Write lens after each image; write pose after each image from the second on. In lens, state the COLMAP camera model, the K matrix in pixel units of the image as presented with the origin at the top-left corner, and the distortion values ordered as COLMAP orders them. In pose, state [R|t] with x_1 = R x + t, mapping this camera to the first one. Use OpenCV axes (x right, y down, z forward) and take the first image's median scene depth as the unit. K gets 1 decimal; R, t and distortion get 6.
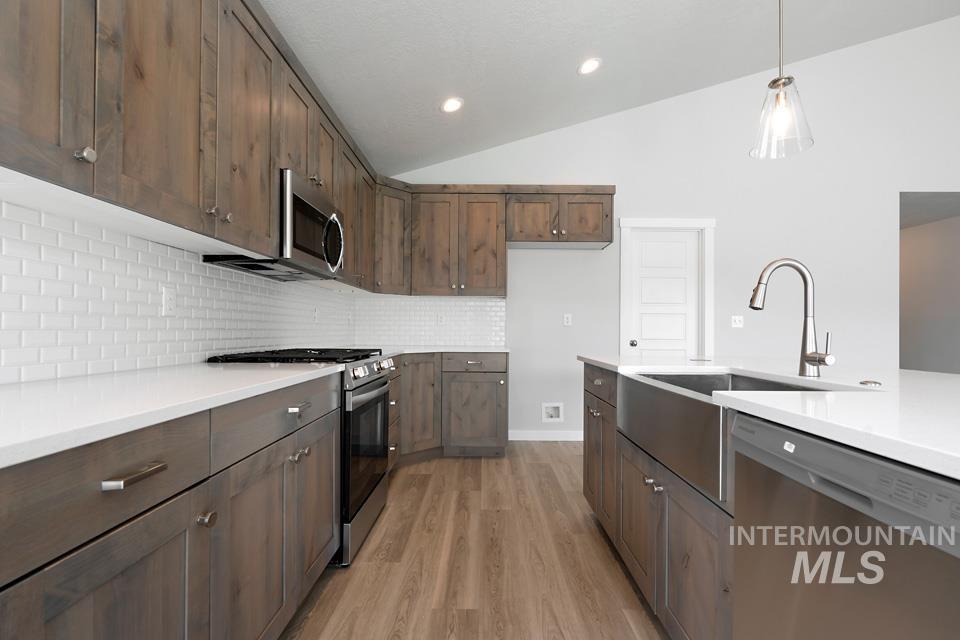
lens RADIAL K [[435.7, 0, 480.3], [0, 435.7, 327.1], [0, 0, 1]] dist [-0.002548, -0.000348]
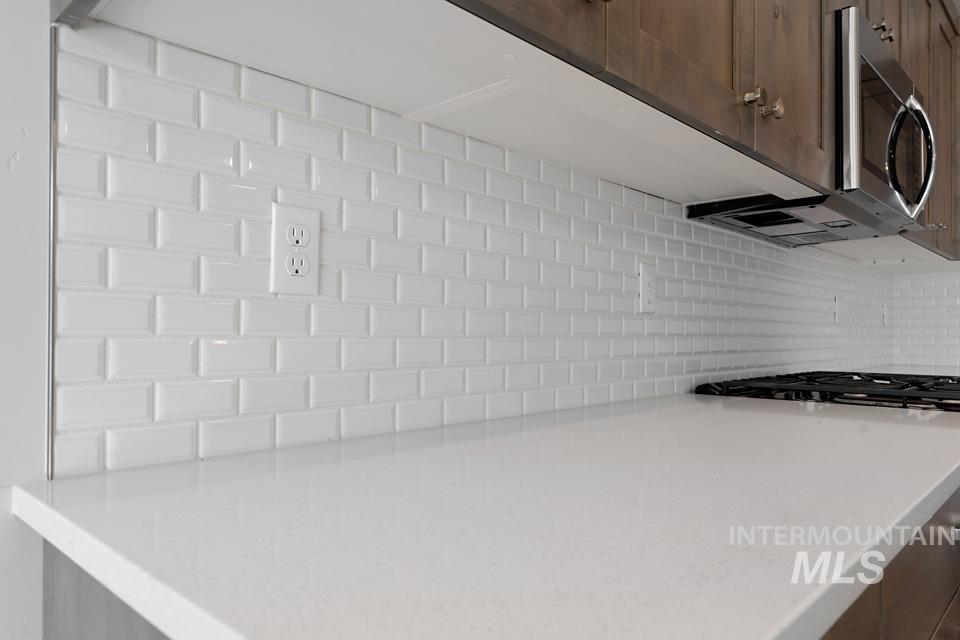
lens RADIAL K [[657.1, 0, 480.3], [0, 657.1, 334.5], [0, 0, 1]] dist [0.000553, 0.000753]
pose [[0.736646, -0.004364, -0.676265, -0.197886], [0.007076, 0.999974, 0.001254, 0.000575], [0.676242, -0.005709, 0.736658, 0.137289]]
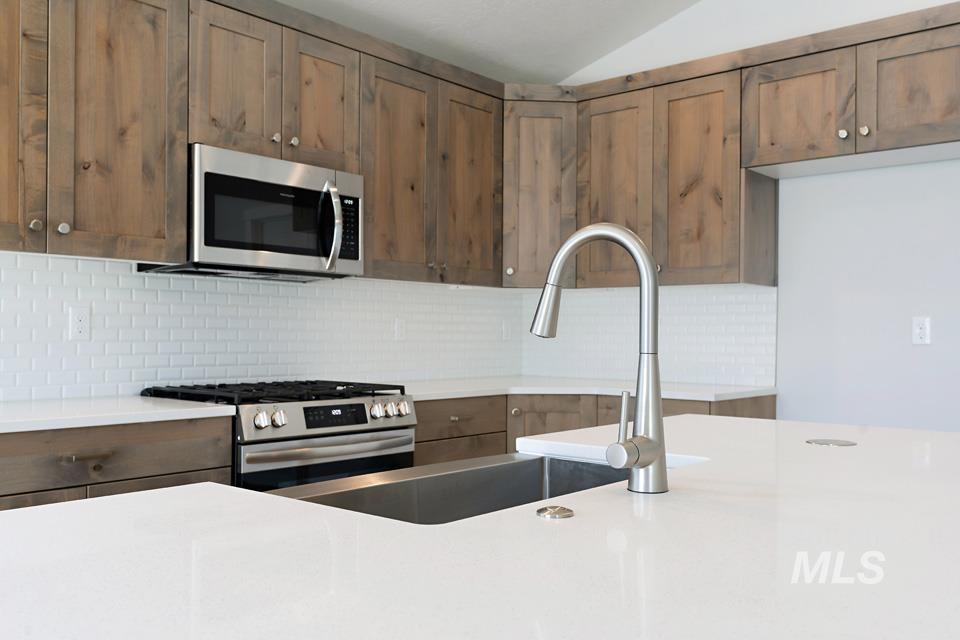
lens RADIAL K [[859.1, 0, 478.7], [0, 859.1, 332.7], [0, 0, 1]] dist [-0.000141, -0.002375]
pose [[0.759998, -0.002368, -0.649921, 0.702646], [0.002363, 0.999997, -0.000880, -0.025477], [0.649921, -0.000867, 0.760001, 0.149684]]
